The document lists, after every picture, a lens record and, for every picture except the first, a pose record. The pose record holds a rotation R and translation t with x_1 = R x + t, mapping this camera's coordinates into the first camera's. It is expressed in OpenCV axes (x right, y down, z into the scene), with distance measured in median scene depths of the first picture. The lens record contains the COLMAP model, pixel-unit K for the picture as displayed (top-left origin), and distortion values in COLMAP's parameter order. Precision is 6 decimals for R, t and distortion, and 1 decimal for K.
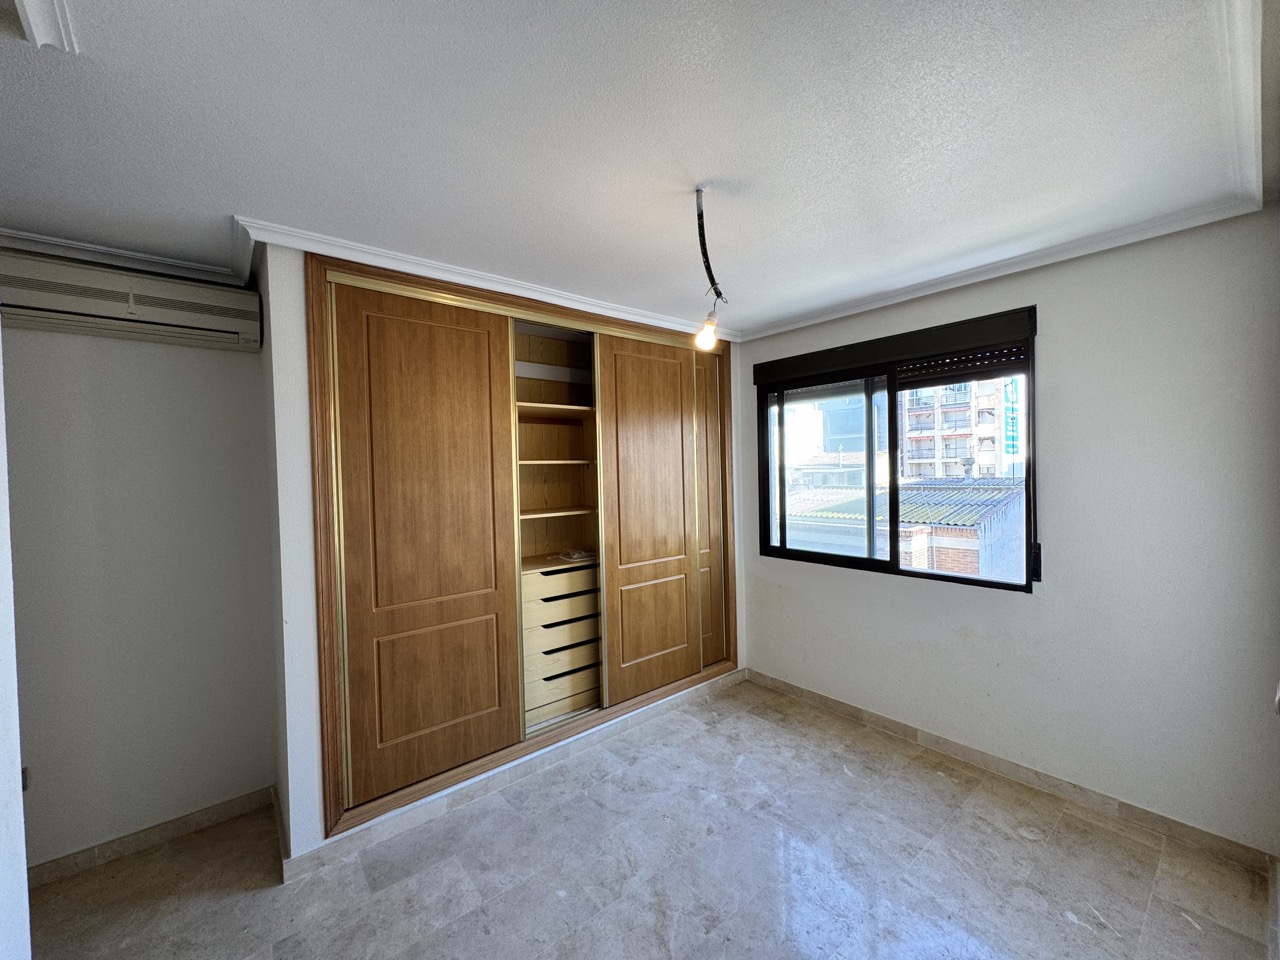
lens RADIAL K [[510.8, 0, 640.0], [0, 510.8, 480.0], [0, 0, 1]] dist [-0.002693, 0.000657]
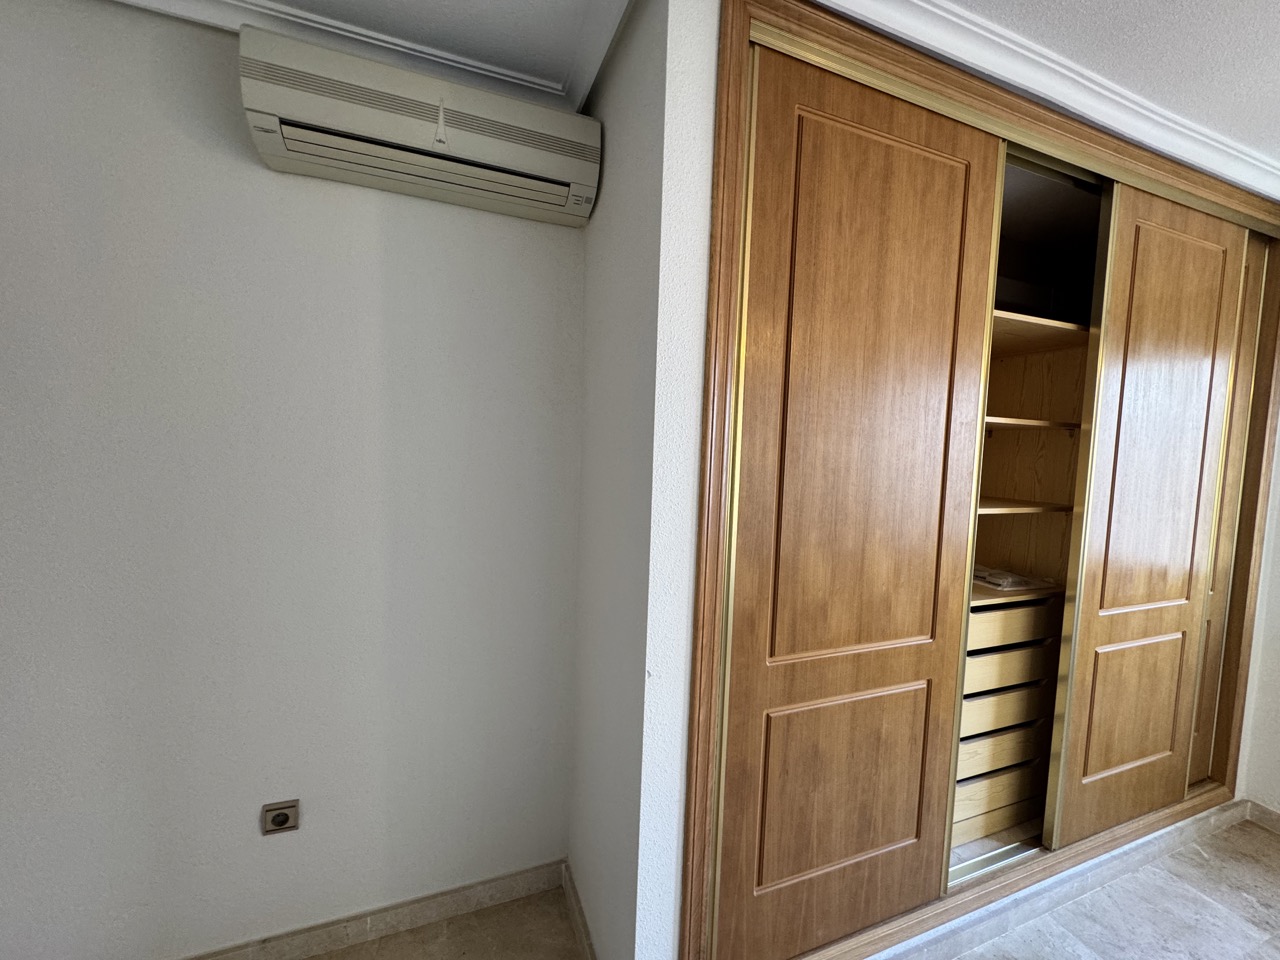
lens RADIAL K [[510.8, 0, 640.0], [0, 510.8, 480.0], [0, 0, 1]] dist [-0.002693, 0.000657]
pose [[0.946513, 0.080236, -0.312531, -0.445340], [-0.064546, 0.996094, 0.060247, 0.028548], [0.316144, -0.036852, 0.947995, 0.388393]]
